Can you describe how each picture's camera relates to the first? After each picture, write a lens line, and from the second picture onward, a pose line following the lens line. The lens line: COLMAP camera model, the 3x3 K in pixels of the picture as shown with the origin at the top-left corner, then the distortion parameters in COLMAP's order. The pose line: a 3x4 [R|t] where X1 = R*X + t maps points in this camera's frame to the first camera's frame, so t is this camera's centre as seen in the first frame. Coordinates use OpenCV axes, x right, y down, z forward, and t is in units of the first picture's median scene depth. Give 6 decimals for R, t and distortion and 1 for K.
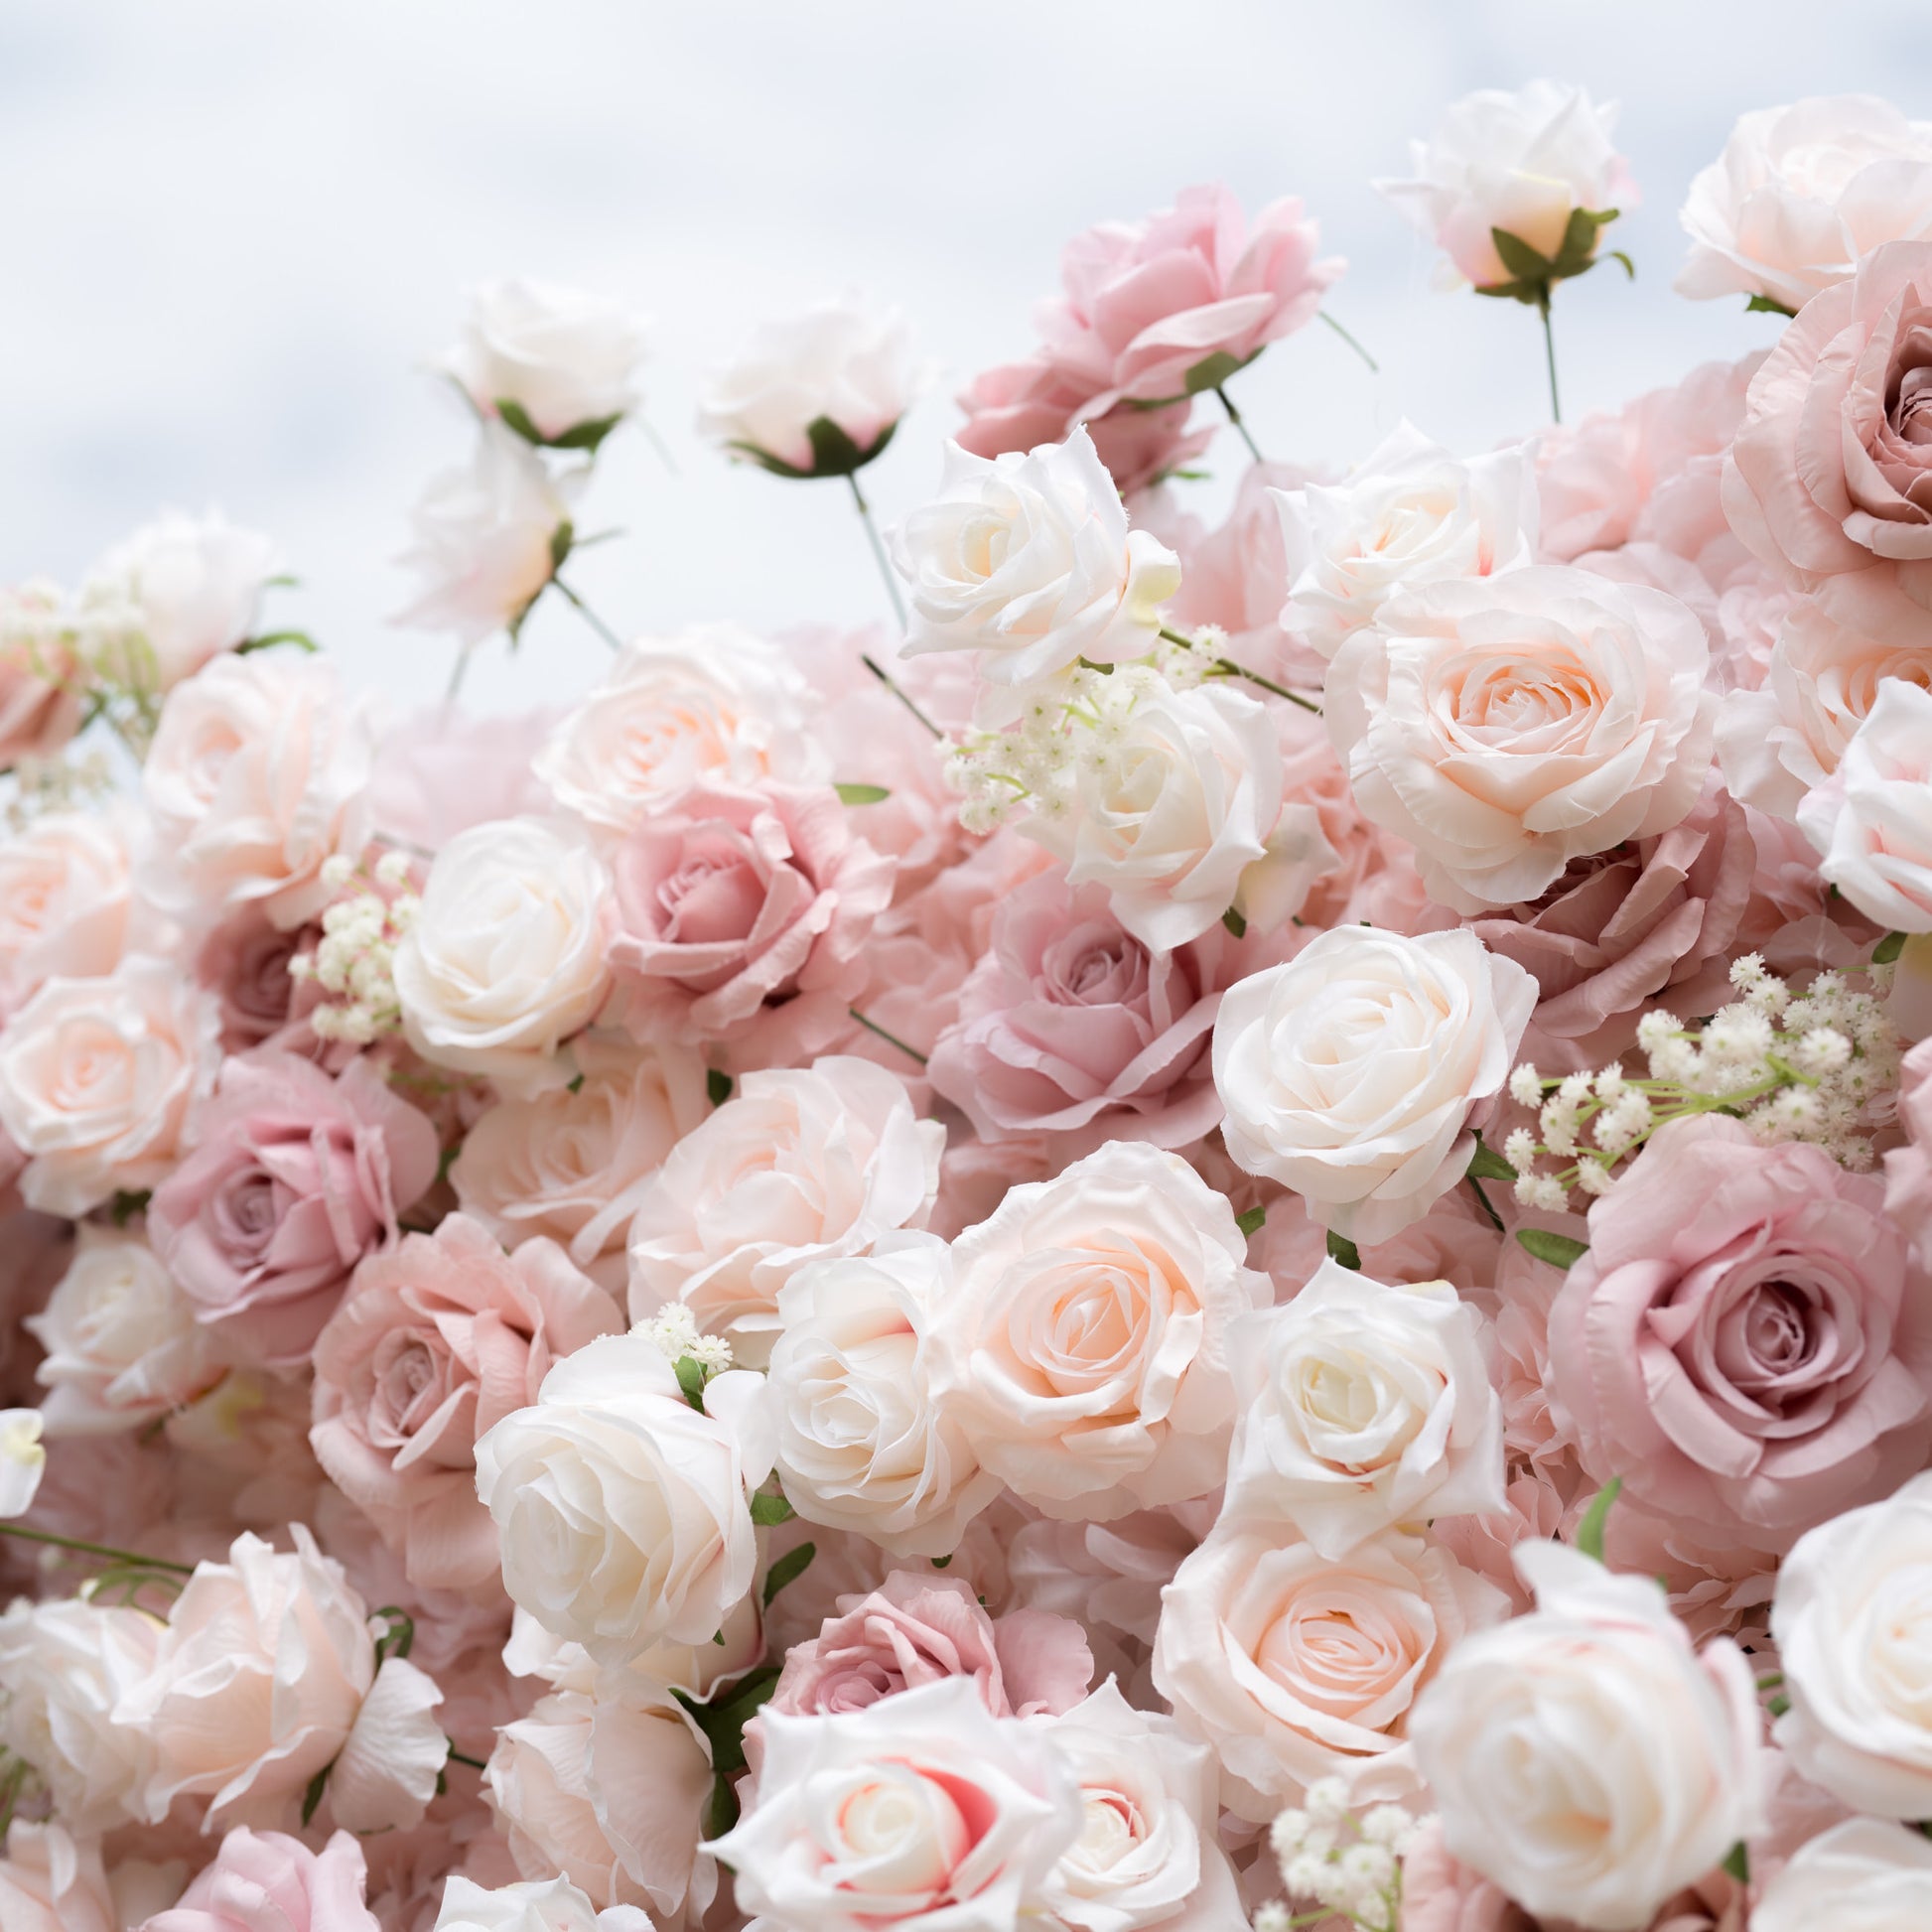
lens RADIAL K [[4036.8, 0, 965.3], [0, 4036.8, 978.7], [0, 0, 1]] dist [-0.020117, 0.000000]
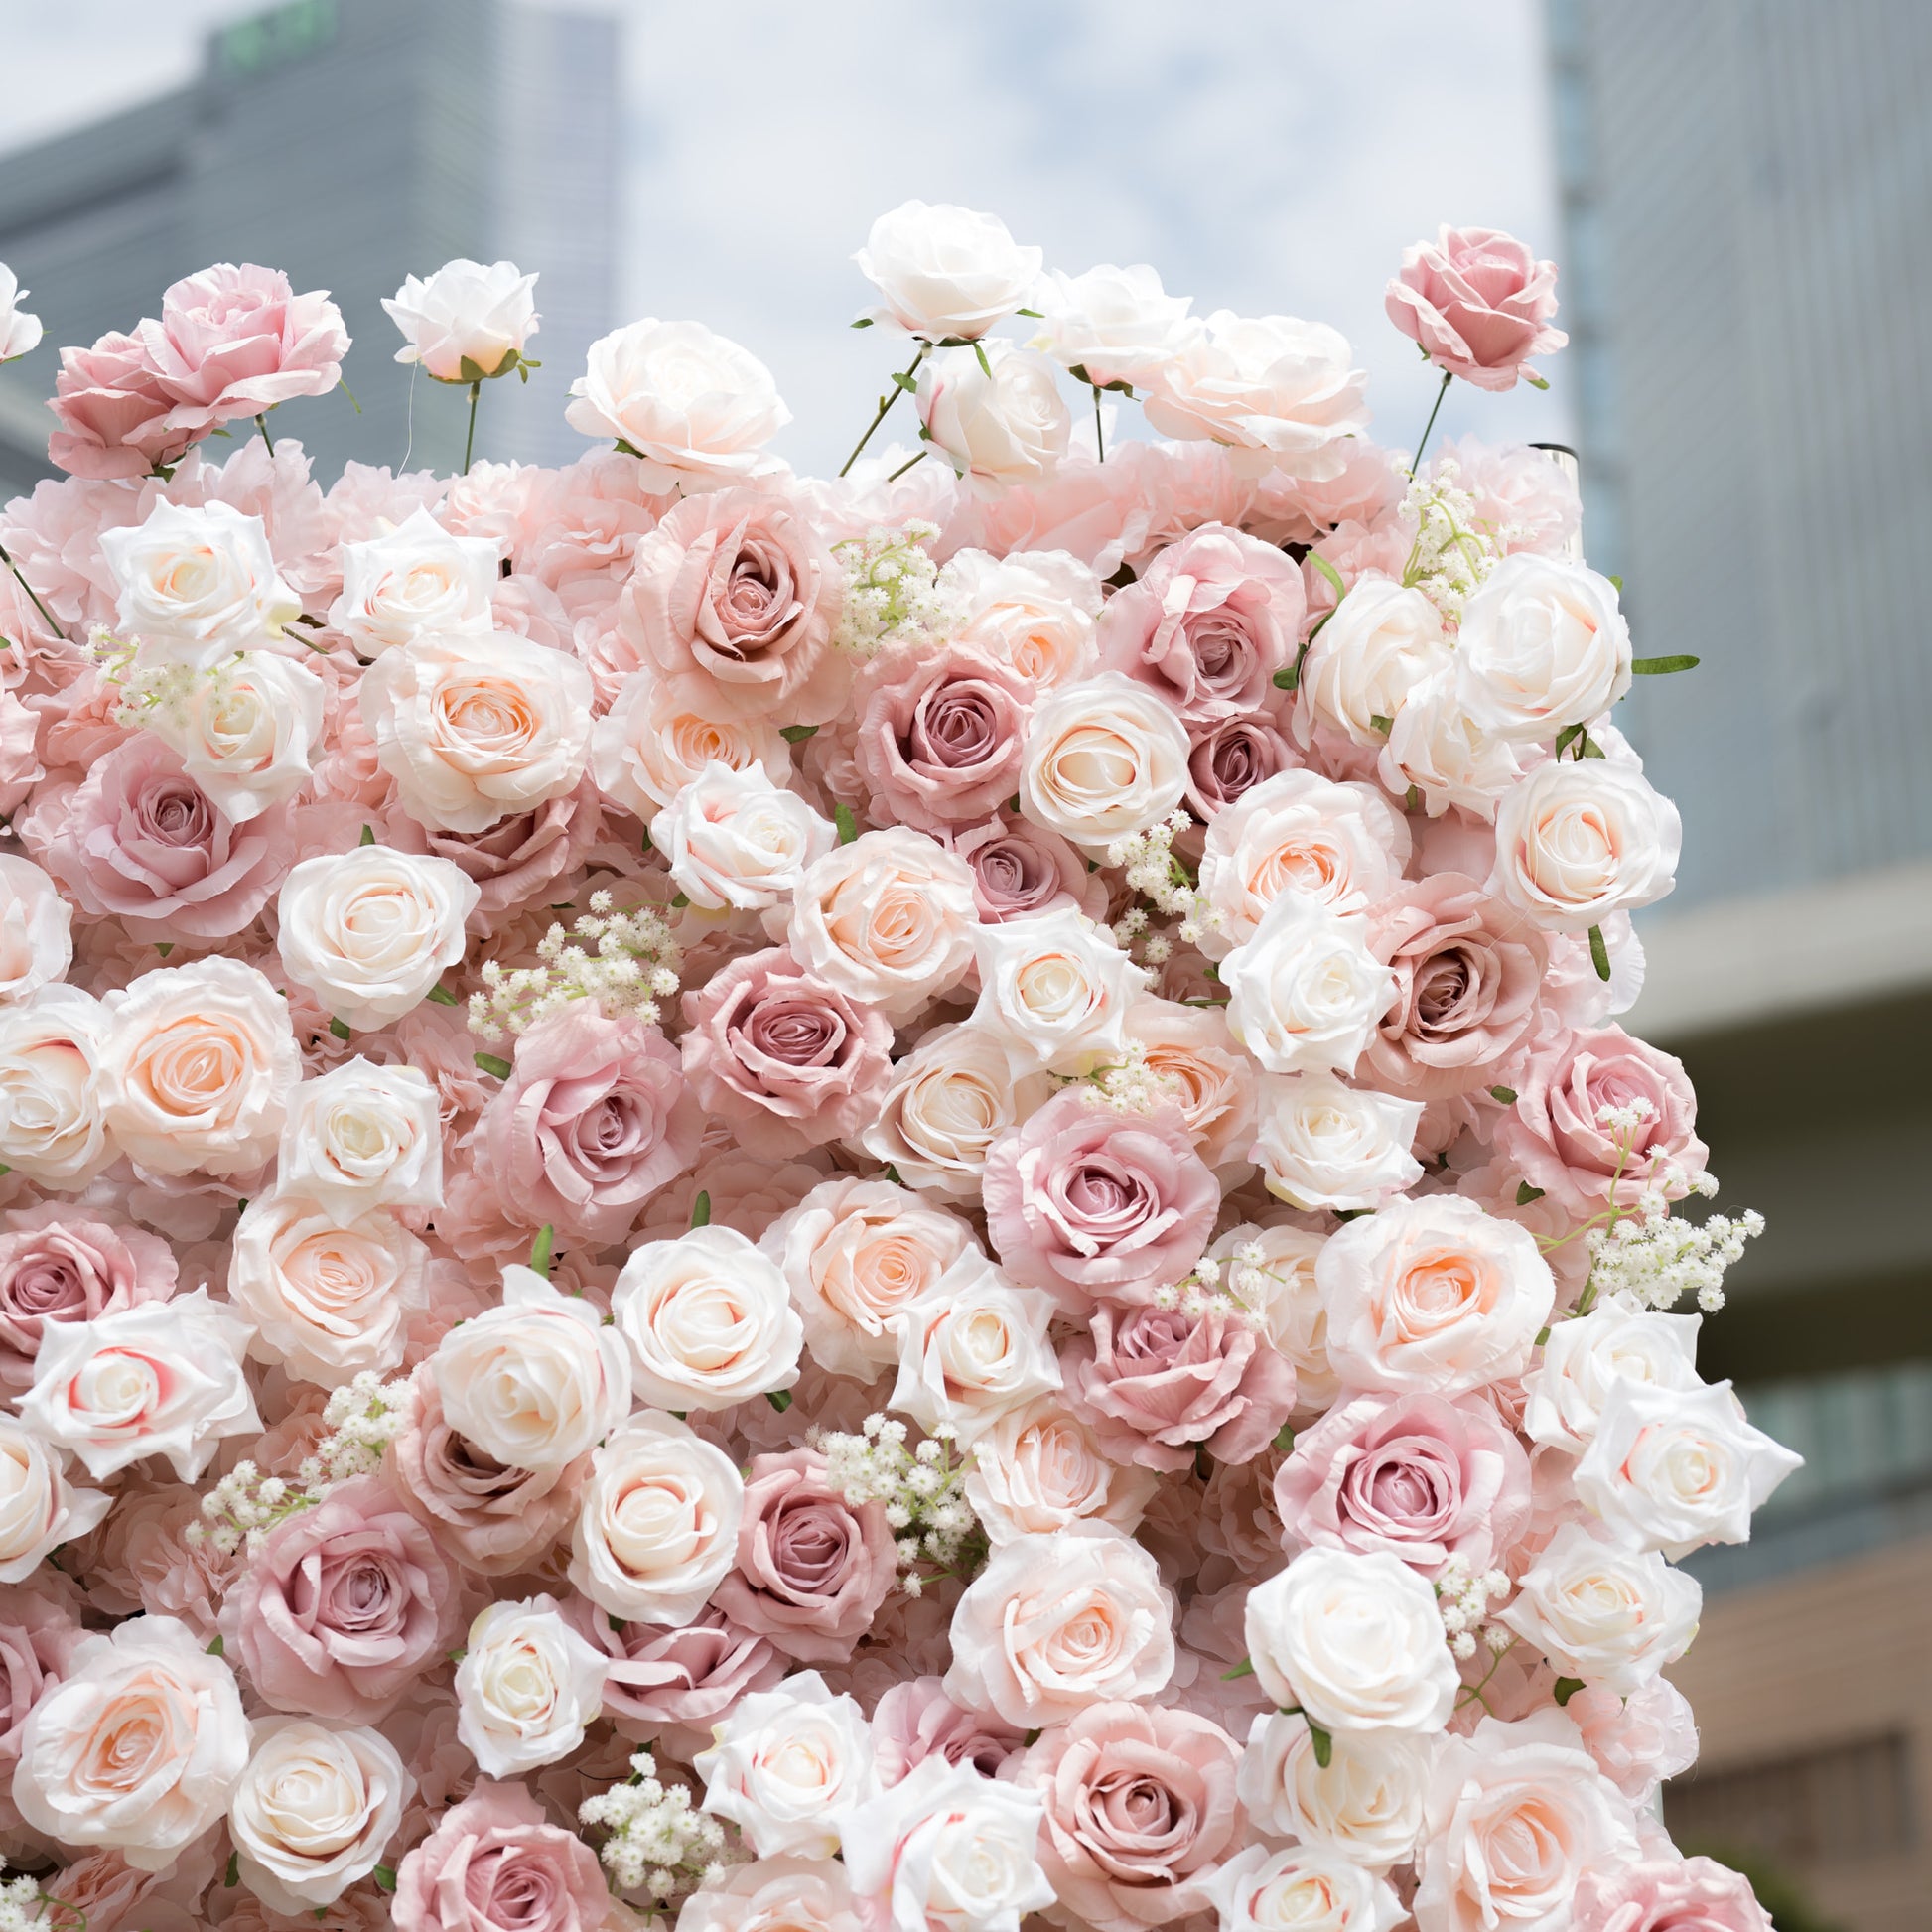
lens RADIAL K [[4036.8, 0, 967.4], [0, 4036.8, 963.9], [0, 0, 1]] dist [-0.020117, 0.000000]
pose [[0.862997, 0.067572, 0.500670, -0.492078], [-0.186236, 0.963773, 0.190938, -0.308133], [-0.469630, -0.258022, 0.844317, -0.499023]]
